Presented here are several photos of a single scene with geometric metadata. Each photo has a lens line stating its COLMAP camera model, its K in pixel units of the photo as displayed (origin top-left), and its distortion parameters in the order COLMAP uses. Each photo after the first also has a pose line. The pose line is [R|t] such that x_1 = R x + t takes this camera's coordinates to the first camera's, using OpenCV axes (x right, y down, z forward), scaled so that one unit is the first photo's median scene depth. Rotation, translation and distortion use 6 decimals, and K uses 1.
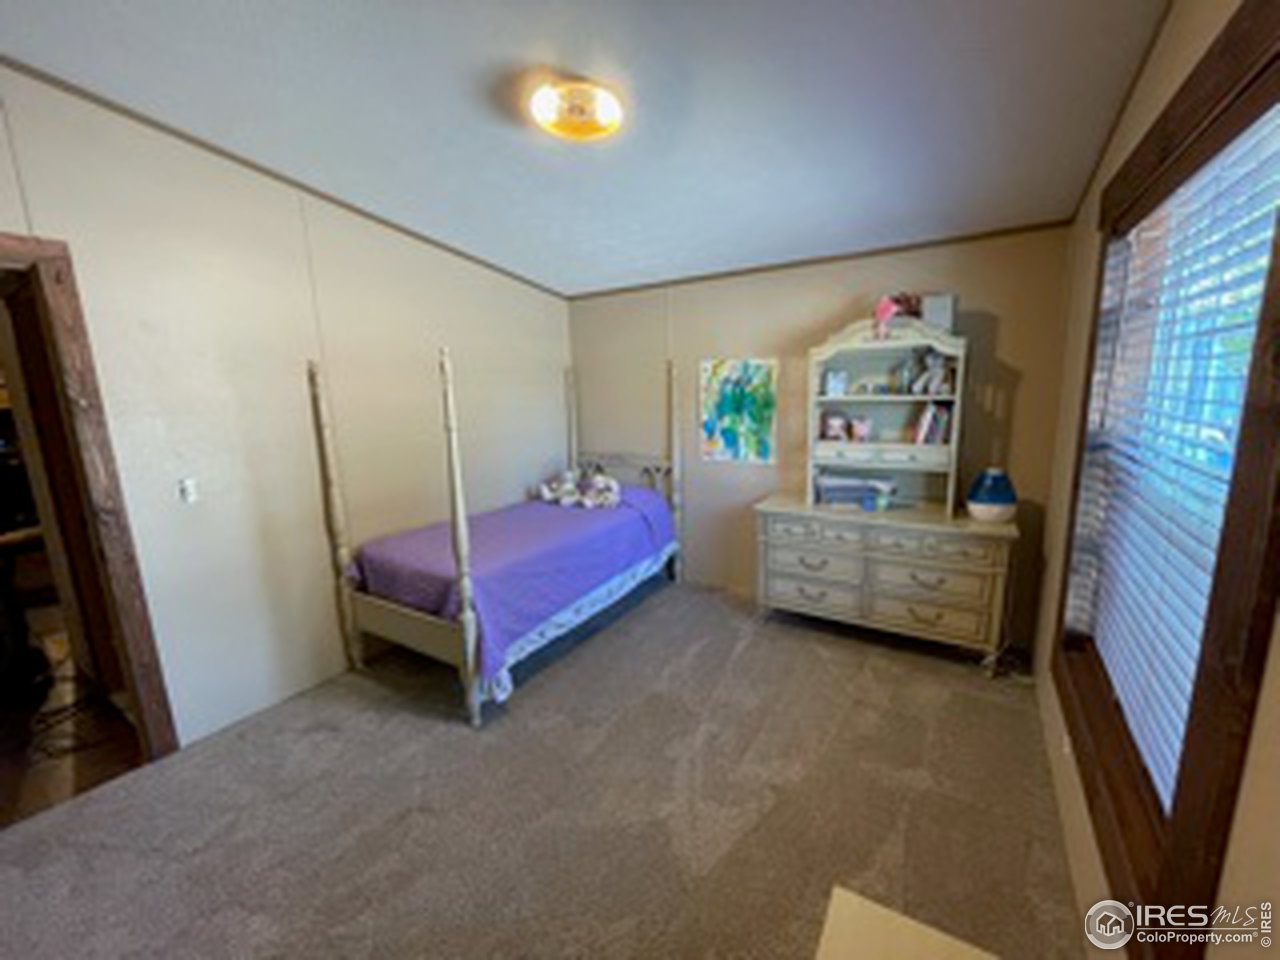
lens RADIAL K [[512.6, 0, 643.0], [0, 512.6, 478.9], [0, 0, 1]] dist [-0.001339, -0.000520]
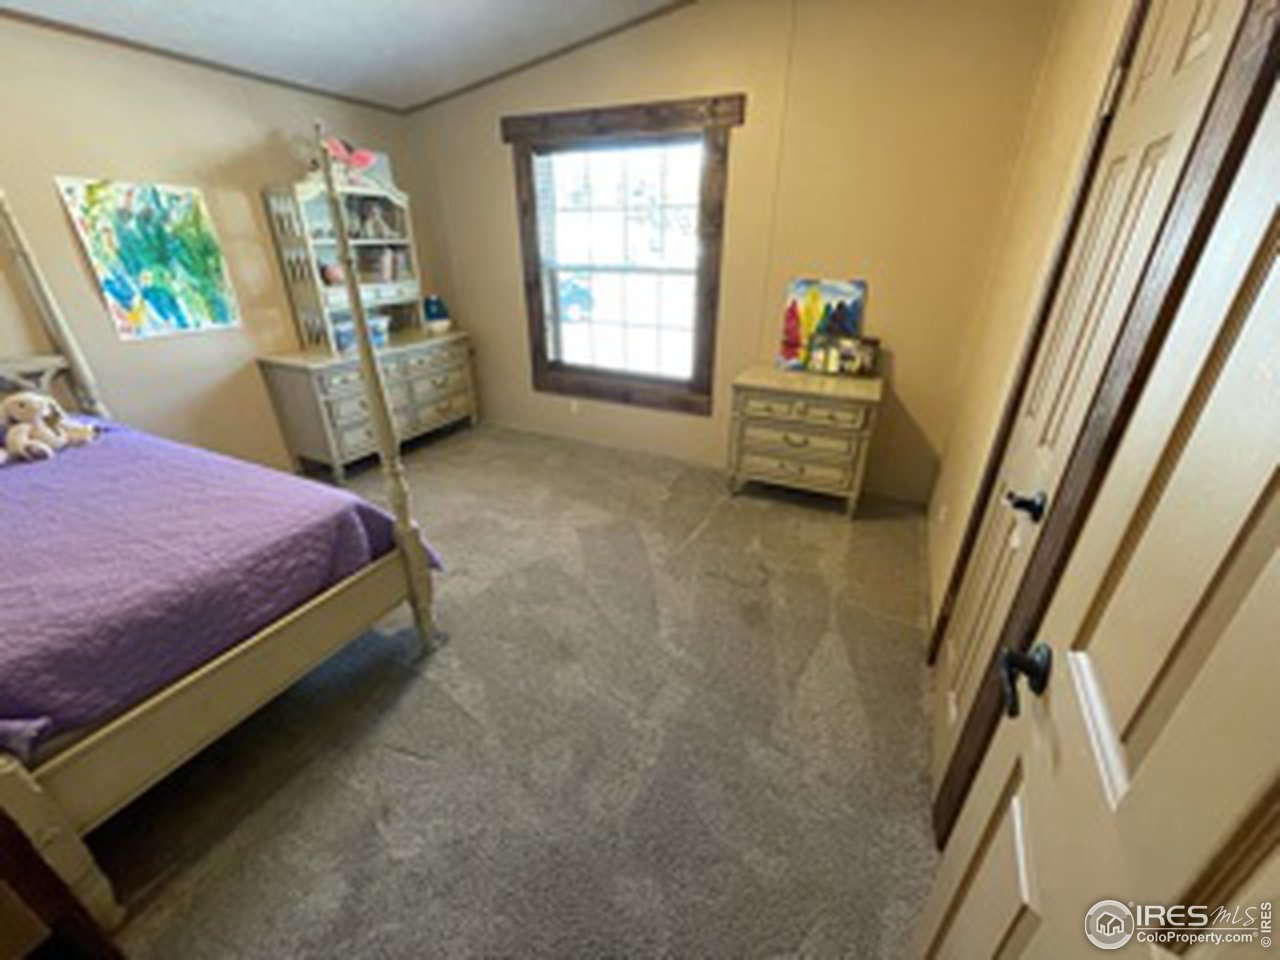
lens RADIAL K [[512.6, 0, 643.0], [0, 512.6, 478.9], [0, 0, 1]] dist [-0.001339, -0.000520]
pose [[-0.123958, -0.394703, 0.910409, -0.708912], [0.174499, 0.894516, 0.411572, -0.036558], [-0.976824, 0.209883, -0.042007, 0.444382]]
